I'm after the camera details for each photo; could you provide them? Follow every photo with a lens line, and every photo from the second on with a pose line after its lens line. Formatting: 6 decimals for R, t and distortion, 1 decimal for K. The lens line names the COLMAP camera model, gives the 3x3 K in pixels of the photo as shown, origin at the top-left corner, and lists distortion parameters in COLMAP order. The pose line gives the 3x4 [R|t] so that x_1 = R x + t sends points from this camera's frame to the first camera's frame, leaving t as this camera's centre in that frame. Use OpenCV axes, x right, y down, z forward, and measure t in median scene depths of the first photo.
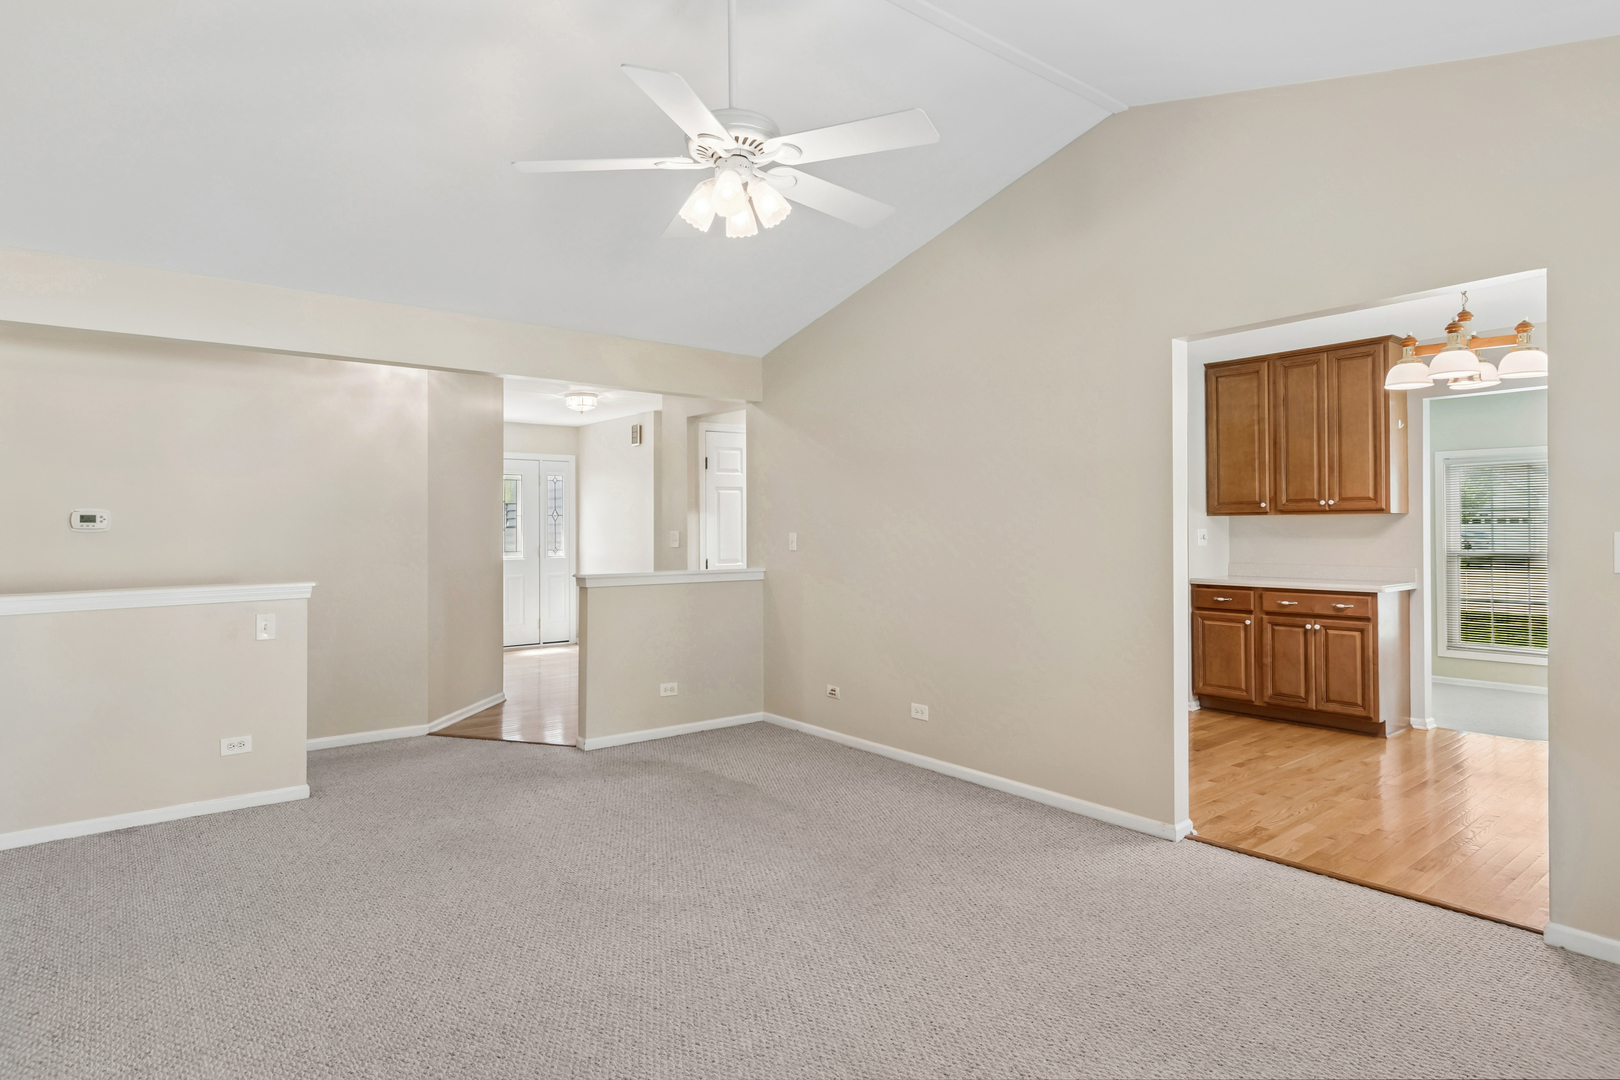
lens RADIAL K [[875.5, 0, 806.5], [0, 875.5, 534.9], [0, 0, 1]] dist [0.000838, -0.000535]
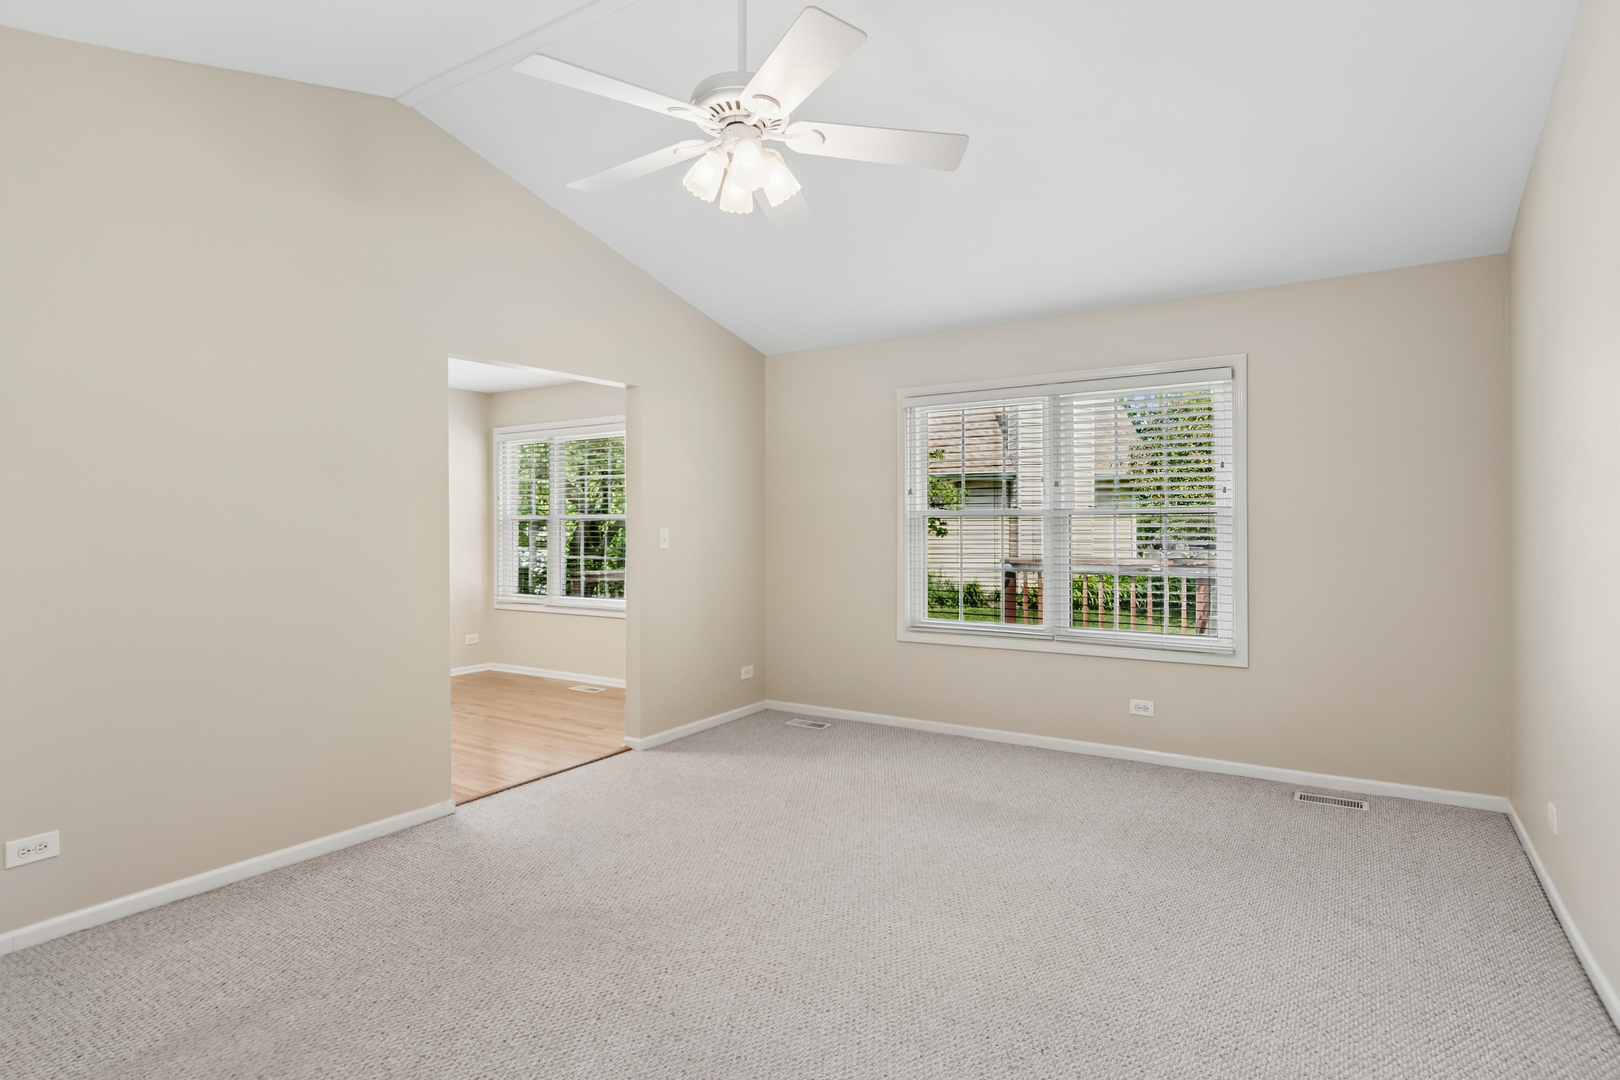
lens RADIAL K [[846.1, 0, 810.0], [0, 846.1, 540.0], [0, 0, 1]] dist [-0.000797, -0.000344]
pose [[-0.307777, -0.012354, 0.951378, -0.747500], [0.012376, 0.999779, 0.016986, -0.003251], [-0.951378, 0.017002, -0.307556, 0.933073]]
